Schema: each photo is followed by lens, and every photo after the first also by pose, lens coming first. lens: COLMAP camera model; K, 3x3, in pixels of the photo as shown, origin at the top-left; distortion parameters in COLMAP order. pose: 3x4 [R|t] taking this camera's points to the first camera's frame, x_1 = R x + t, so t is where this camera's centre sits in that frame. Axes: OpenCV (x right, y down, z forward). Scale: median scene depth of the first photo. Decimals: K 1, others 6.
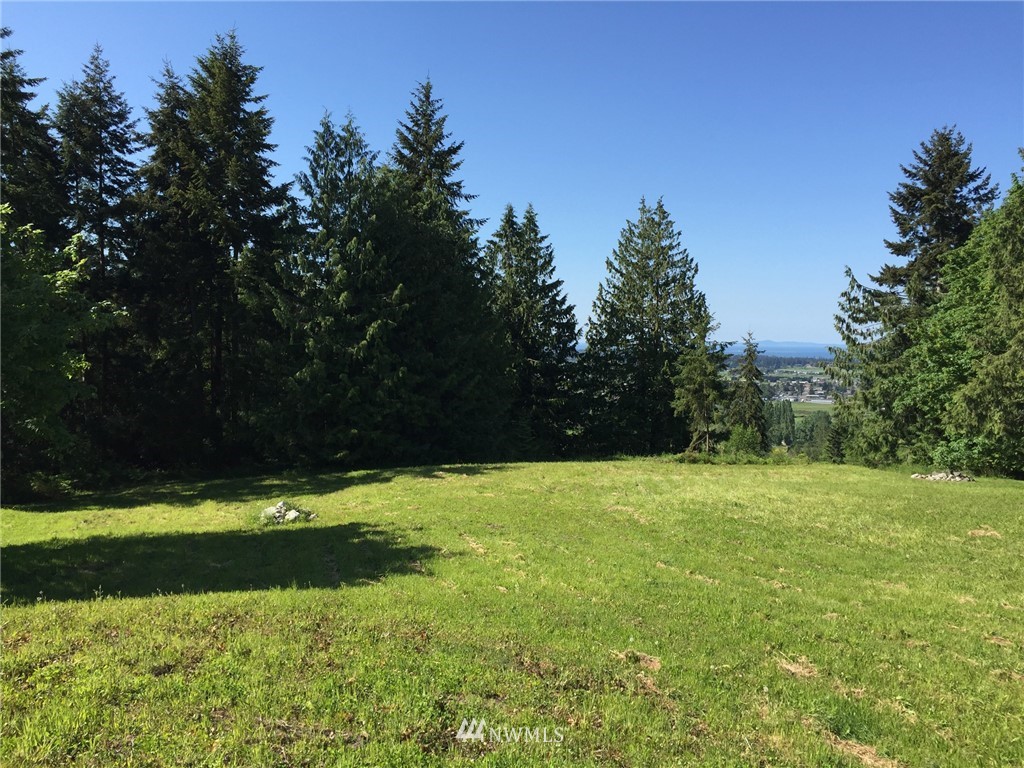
lens RADIAL K [[866.4, 0, 513.2], [0, 866.4, 389.6], [0, 0, 1]] dist [0.080416, -0.126763]
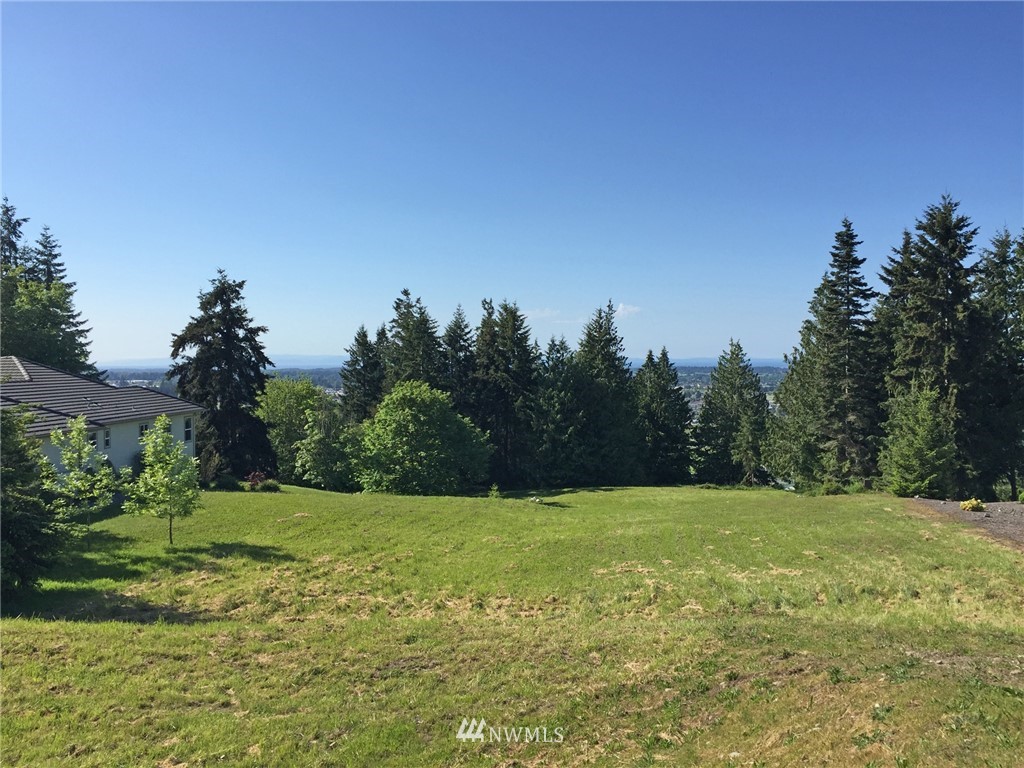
lens RADIAL K [[866.5, 0, 512.0], [0, 866.5, 384.0], [0, 0, 1]] dist [0.075137, -0.087663]
pose [[0.959987, -0.010692, -0.279839, 0.321387], [0.002455, 0.999554, -0.029770, -0.112192], [0.280033, 0.027891, 0.959585, -1.223045]]
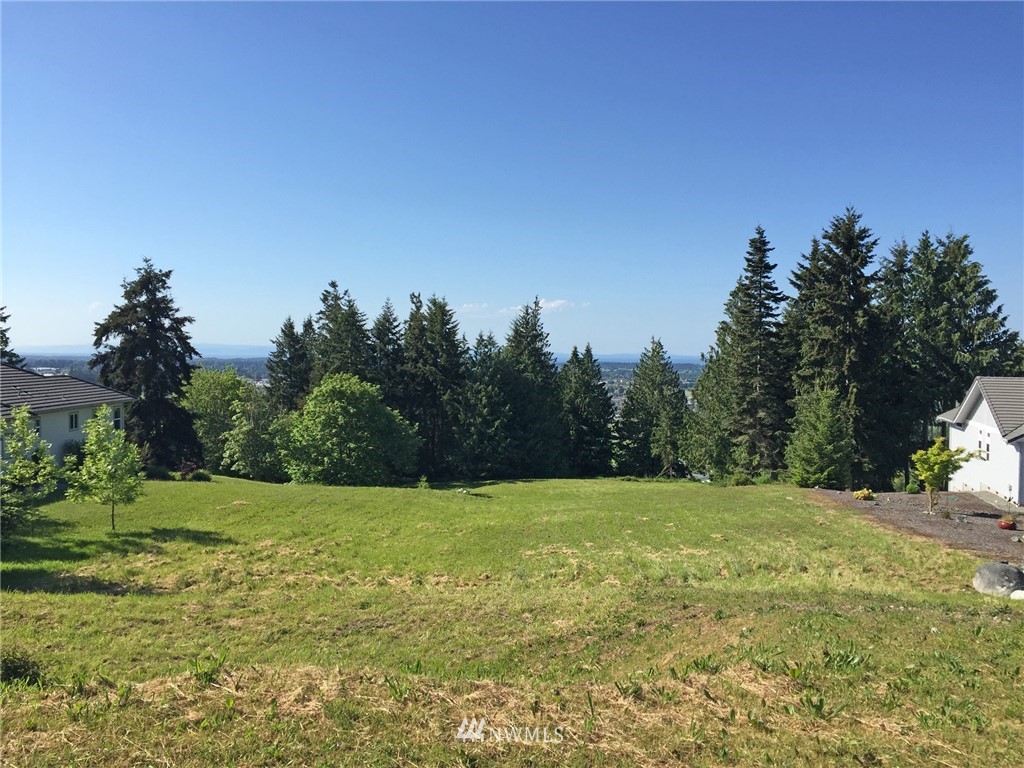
lens RADIAL K [[866.5, 0, 512.0], [0, 866.5, 384.0], [0, 0, 1]] dist [0.075137, -0.087663]
pose [[0.980559, 0.003893, -0.196186, 0.325246], [-0.008514, 0.999706, -0.022717, -0.112329], [0.196039, 0.023946, 0.980304, -1.263897]]
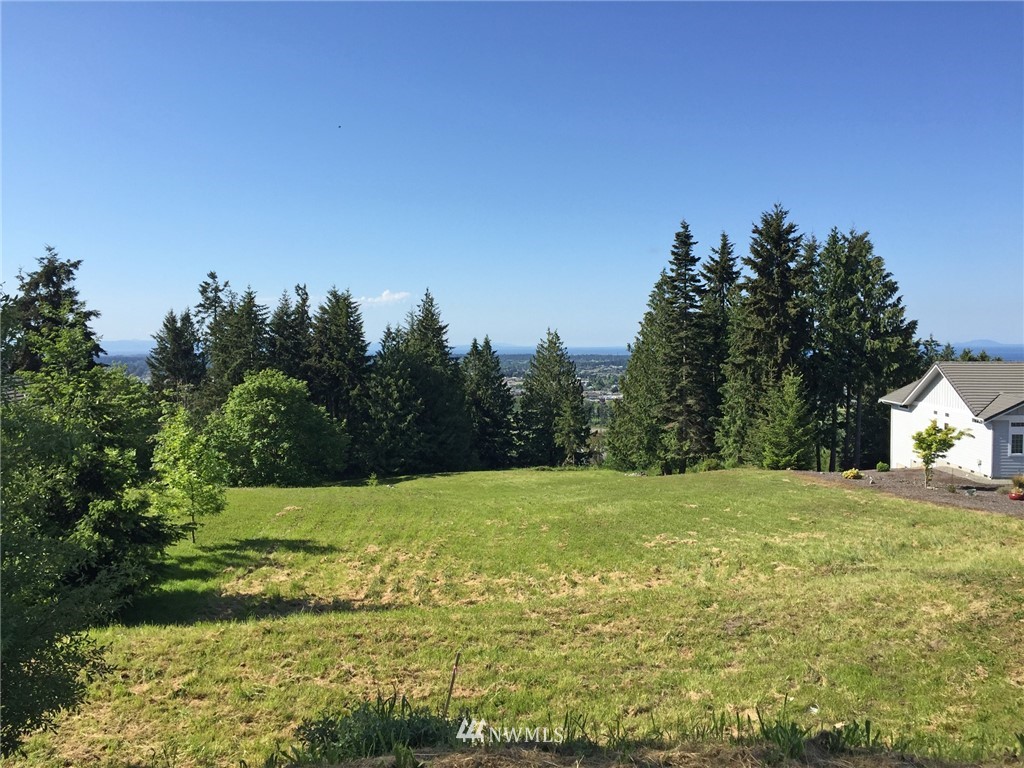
lens RADIAL K [[866.4, 0, 513.2], [0, 866.4, 389.6], [0, 0, 1]] dist [0.080416, -0.126763]
pose [[0.999769, -0.015272, -0.015141, 0.148763], [0.015176, 0.999864, -0.006392, -0.114283], [0.015237, 0.006161, 0.999865, -1.275490]]
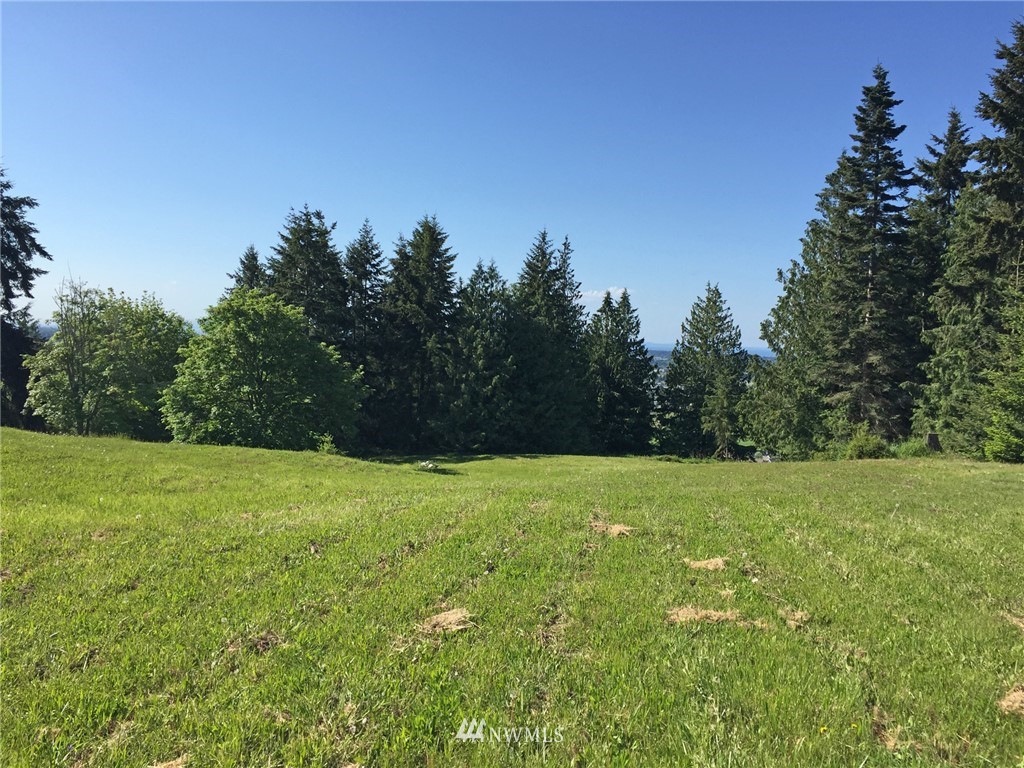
lens RADIAL K [[868.5, 0, 512.0], [0, 868.5, 384.0], [0, 0, 1]] dist [0.077352, -0.107395]
pose [[0.965817, 0.034987, -0.256855, 0.316724], [-0.037594, 0.999279, -0.005248, -0.046620], [0.256486, 0.014725, 0.966436, -0.715147]]
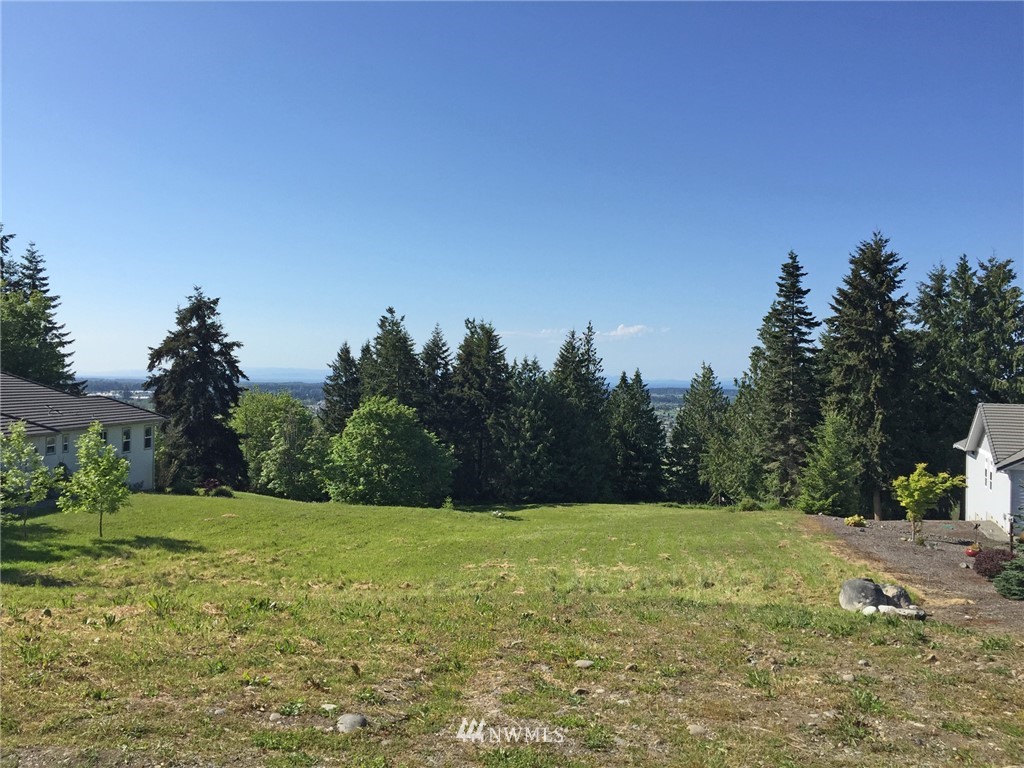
lens RADIAL K [[866.5, 0, 512.0], [0, 866.5, 384.0], [0, 0, 1]] dist [0.075137, -0.087663]
pose [[0.958838, 0.003652, -0.283930, 0.420082], [-0.018819, 0.998536, -0.050709, -0.109837], [0.283329, 0.053965, 0.957503, -1.270493]]
